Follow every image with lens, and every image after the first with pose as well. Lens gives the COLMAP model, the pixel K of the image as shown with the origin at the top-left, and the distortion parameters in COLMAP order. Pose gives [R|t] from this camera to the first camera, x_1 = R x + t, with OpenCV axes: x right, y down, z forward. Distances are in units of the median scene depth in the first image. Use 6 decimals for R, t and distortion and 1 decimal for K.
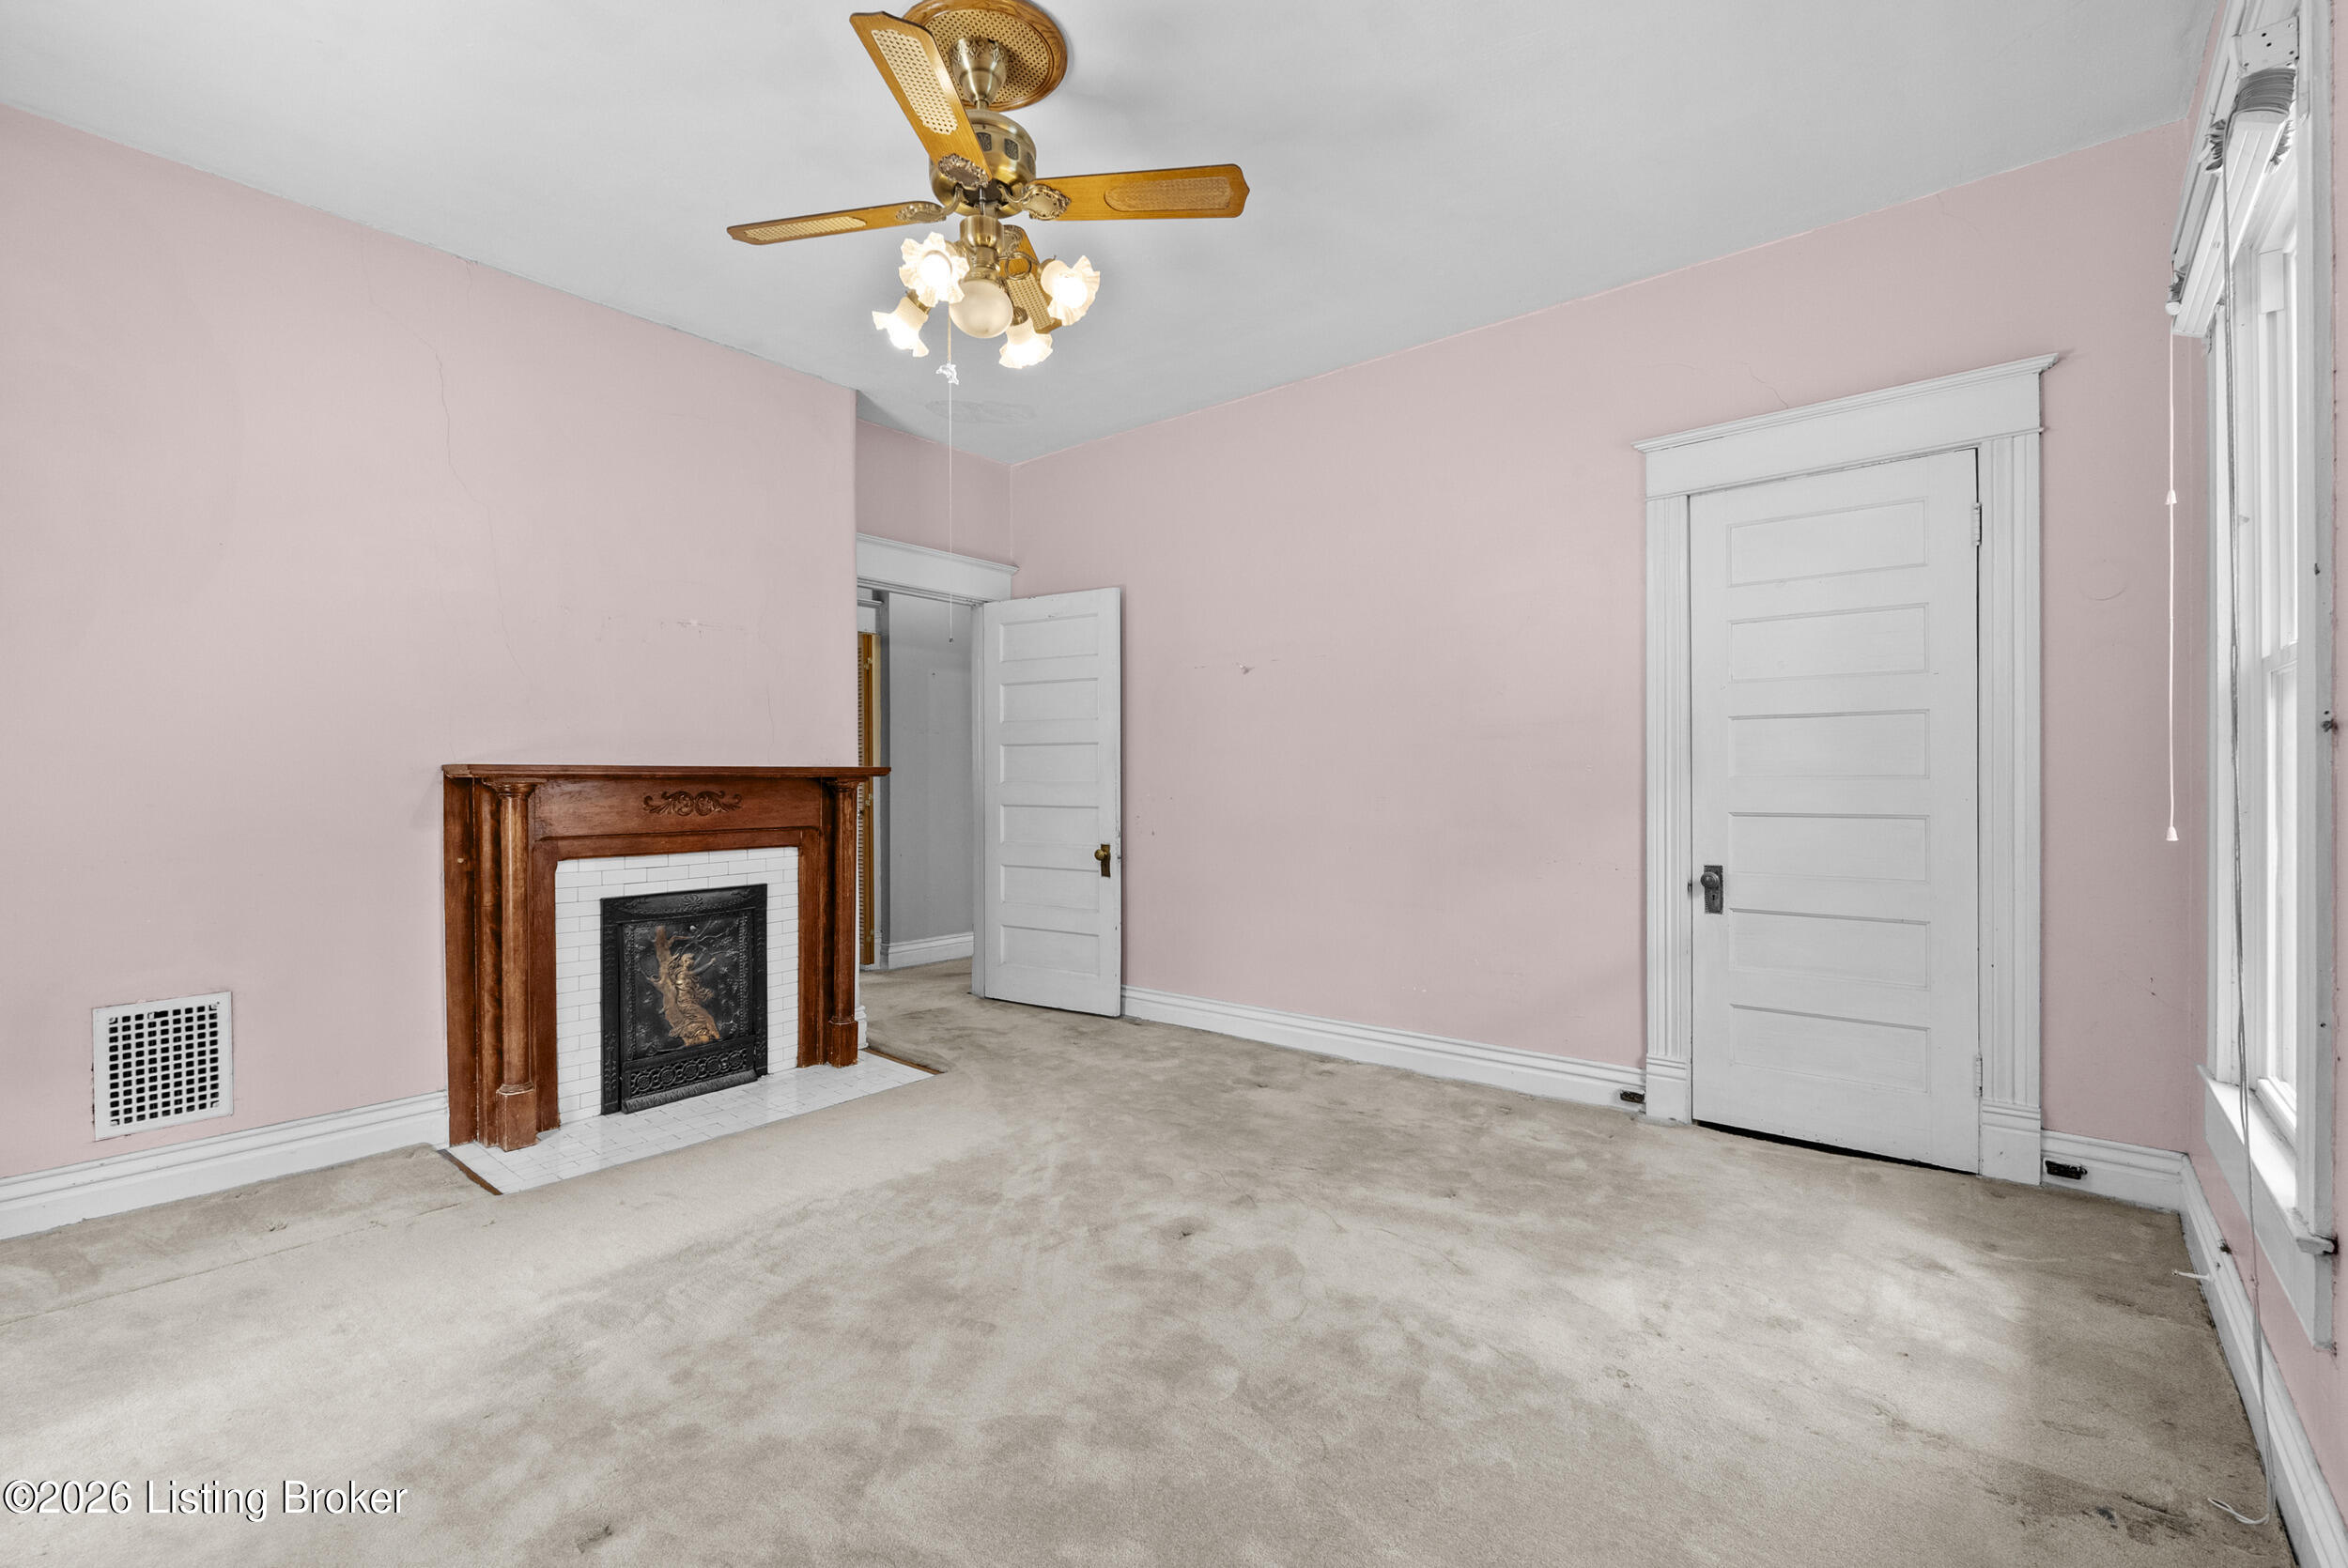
lens RADIAL K [[1067.1, 0, 1174.0], [0, 1067.1, 784.0], [0, 0, 1]] dist [-0.002818, 0.000490]
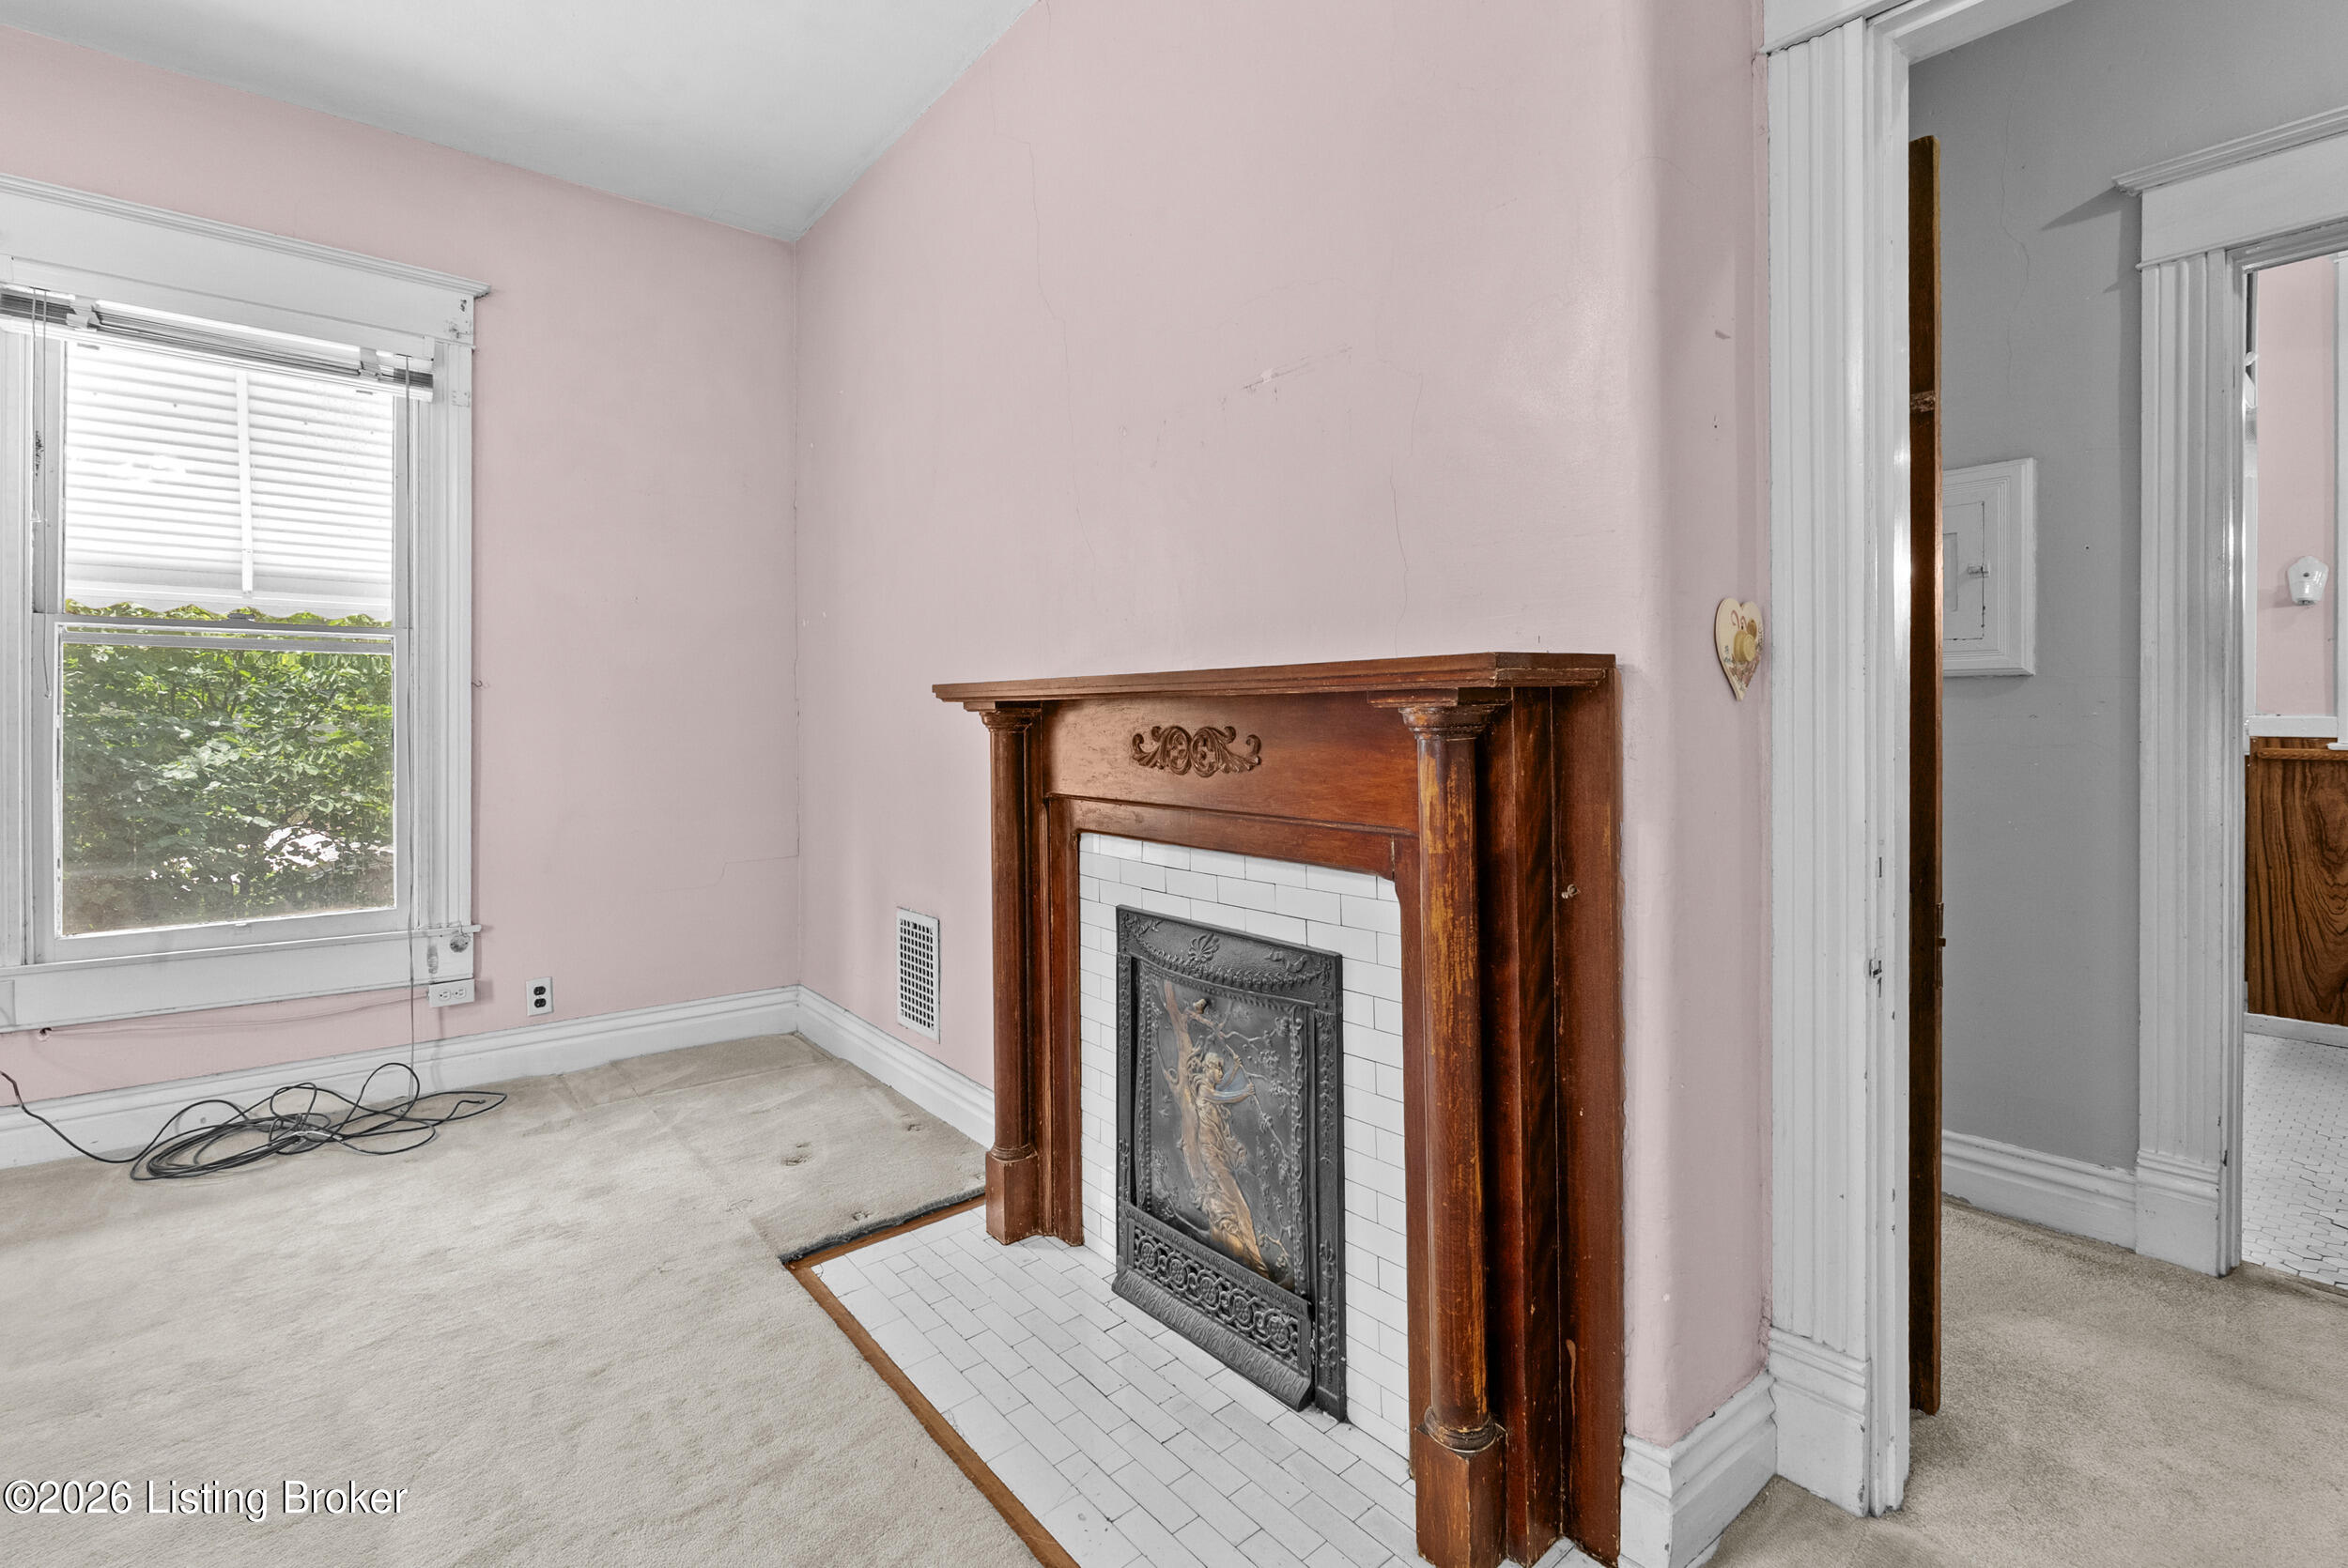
lens RADIAL K [[1070.8, 0, 1175.7], [0, 1070.8, 744.4], [0, 0, 1]] dist [0.000595, 0.000401]
pose [[-0.219670, 0.017390, -0.975419, 0.031384], [-0.005168, 0.999806, 0.018988, 0.006127], [0.975561, 0.009212, -0.219538, 1.101425]]
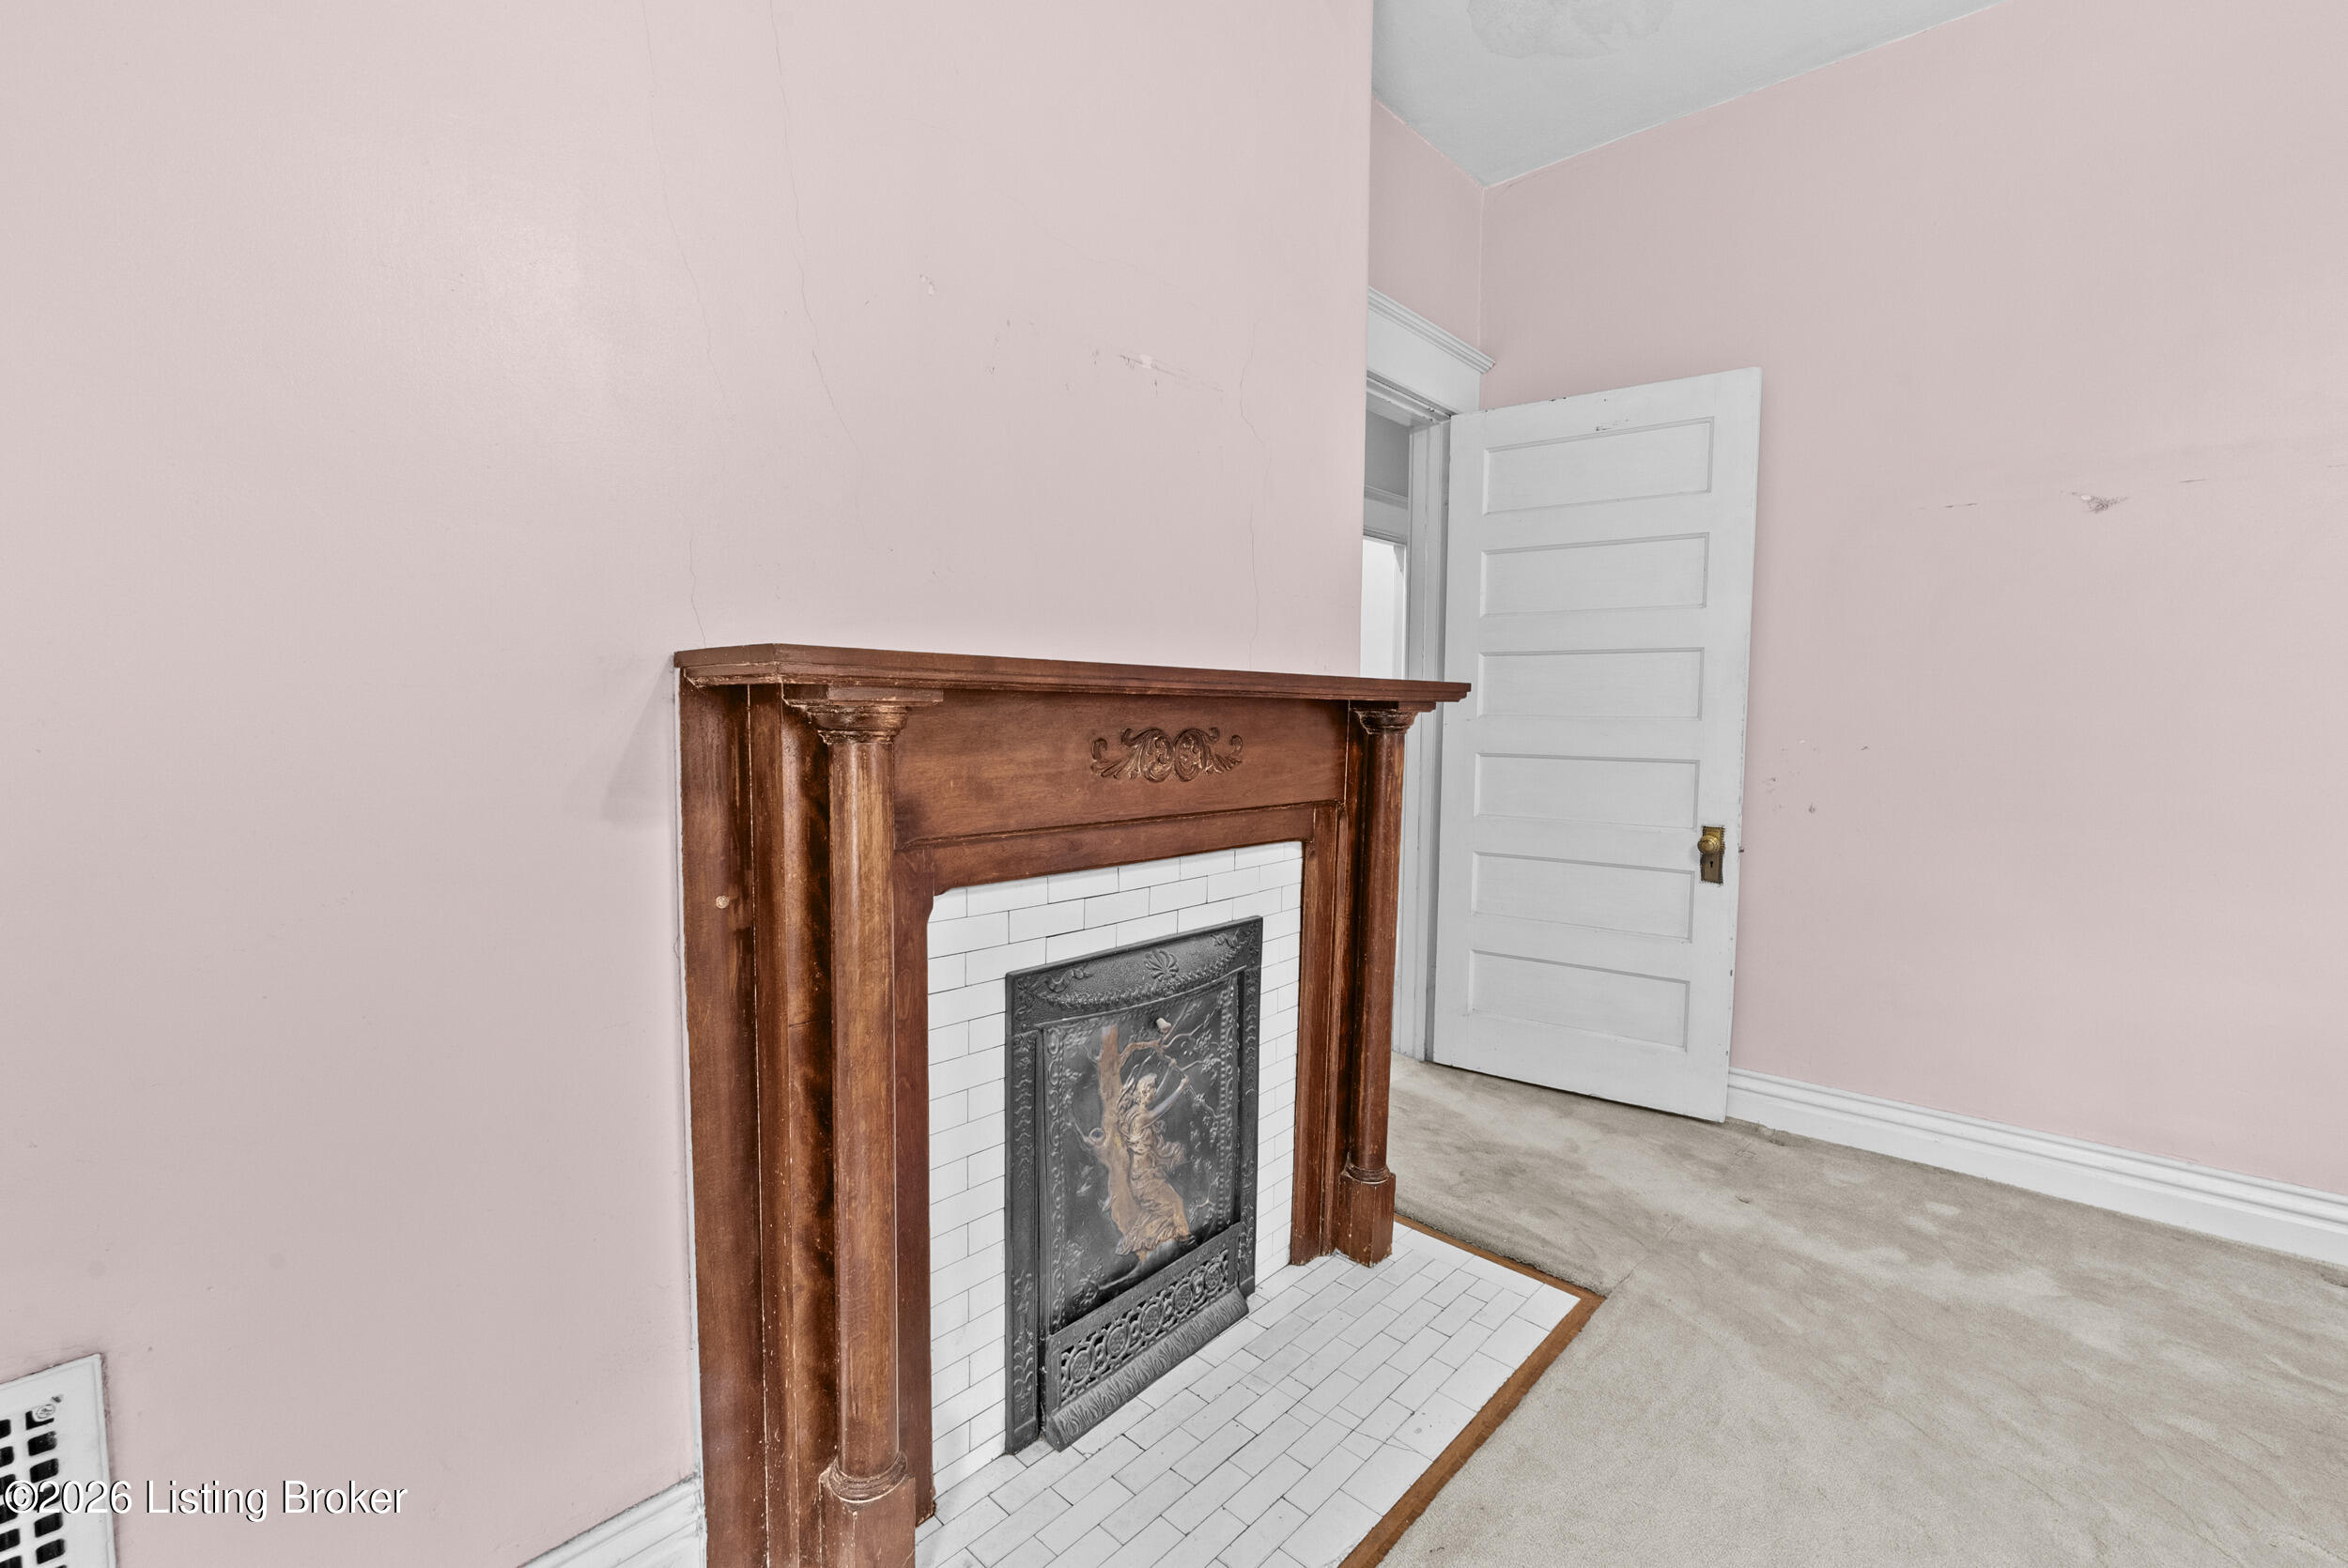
lens RADIAL K [[1067.1, 0, 1174.0], [0, 1067.1, 784.0], [0, 0, 1]] dist [-0.002818, 0.000490]
pose [[0.998939, 0.015285, -0.043439, -0.429599], [-0.012597, 0.998028, 0.061487, 0.002839], [0.044293, -0.060874, 0.997162, 0.547725]]
